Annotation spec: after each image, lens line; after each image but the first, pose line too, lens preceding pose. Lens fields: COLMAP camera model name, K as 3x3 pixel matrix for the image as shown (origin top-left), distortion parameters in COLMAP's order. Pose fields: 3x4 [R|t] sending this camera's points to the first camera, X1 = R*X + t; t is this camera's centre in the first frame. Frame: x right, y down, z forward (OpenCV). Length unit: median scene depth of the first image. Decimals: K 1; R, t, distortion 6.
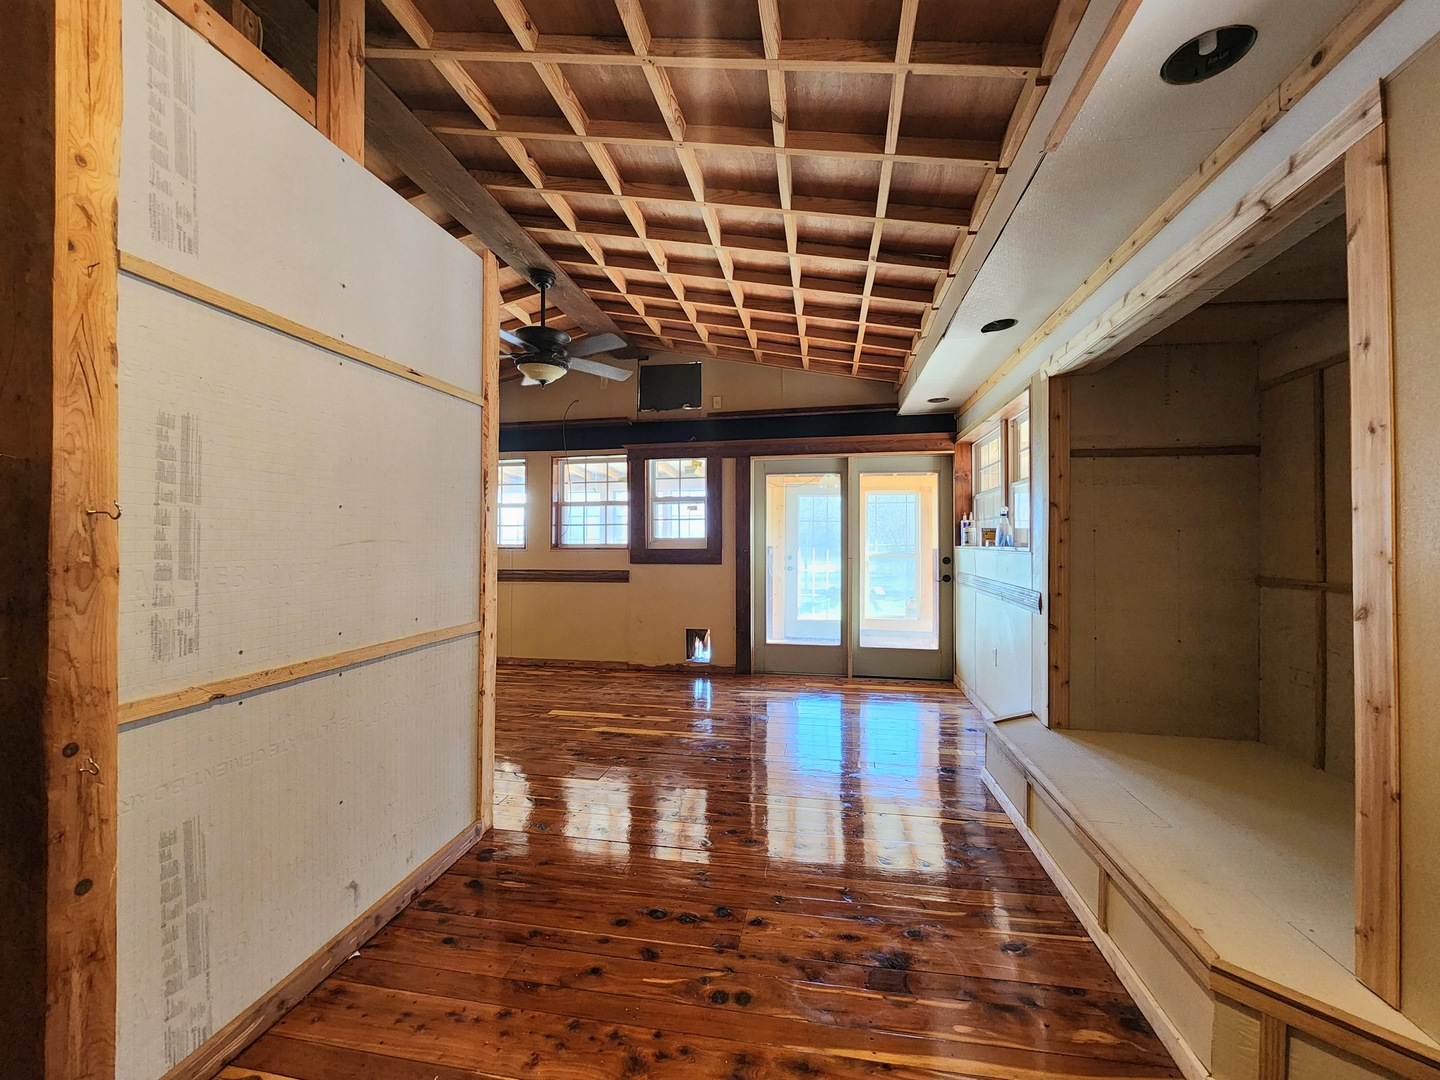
lens RADIAL K [[592.1, 0, 716.3], [0, 592.1, 540.6], [0, 0, 1]] dist [0.001616, 0.000083]
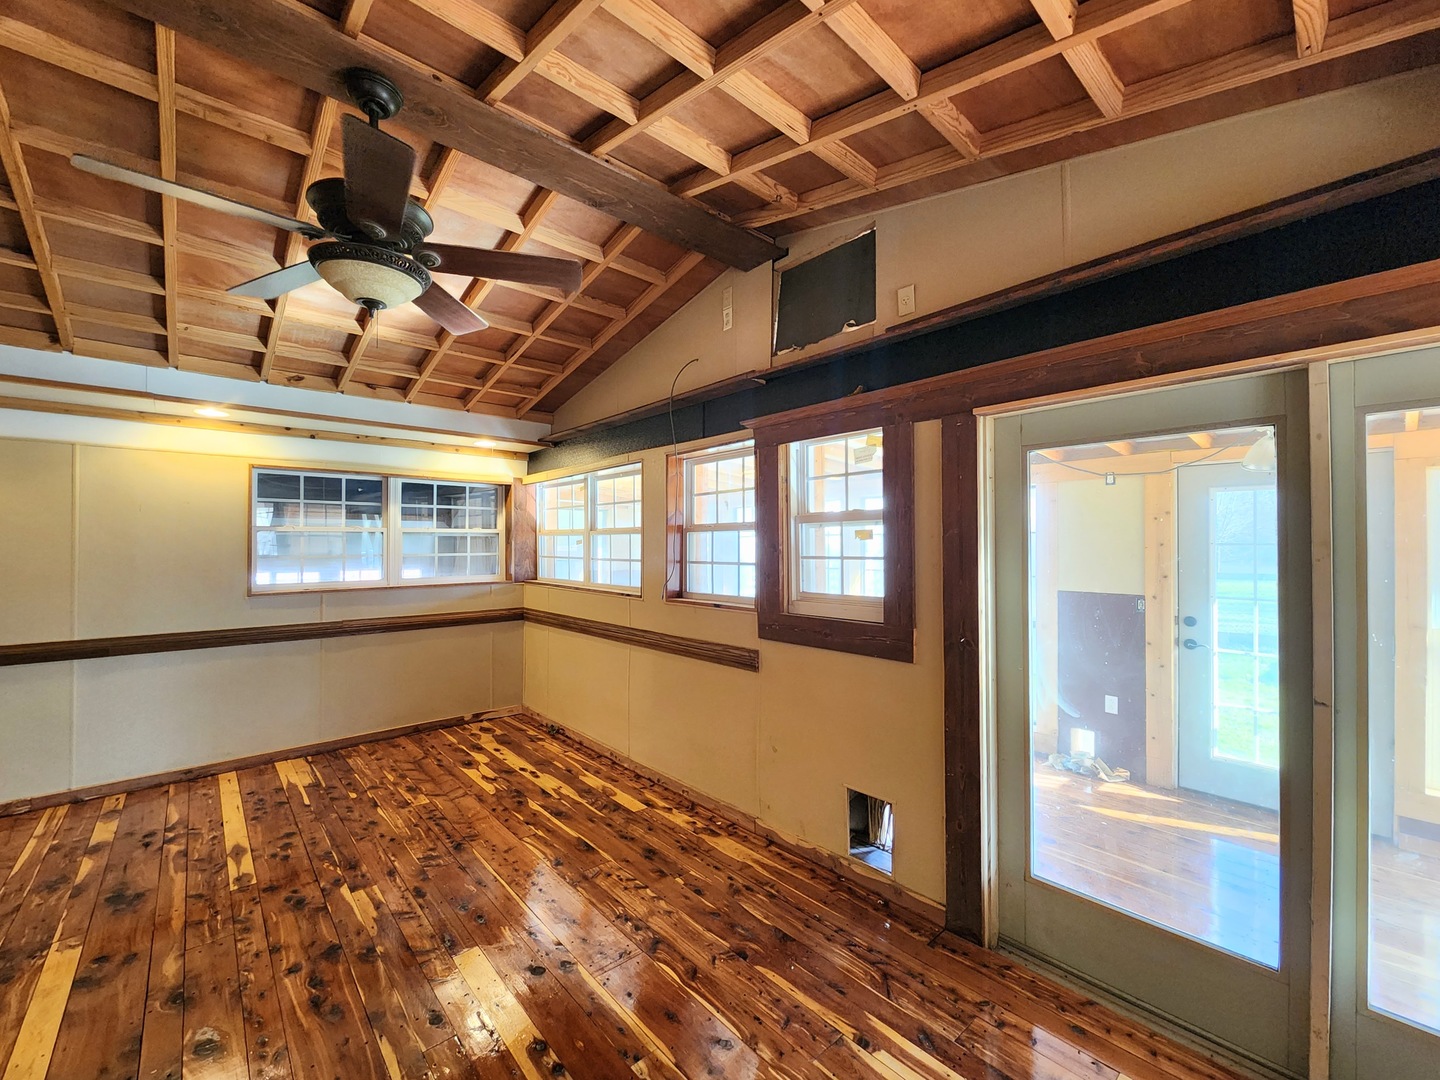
lens RADIAL K [[592.1, 0, 731.6], [0, 592.1, 536.2], [0, 0, 1]] dist [0.001616, 0.000083]
pose [[0.795561, -0.014195, -0.605707, 0.164839], [0.007477, 0.999879, -0.013611, -0.047381], [0.605827, 0.006300, 0.795571, 0.551723]]
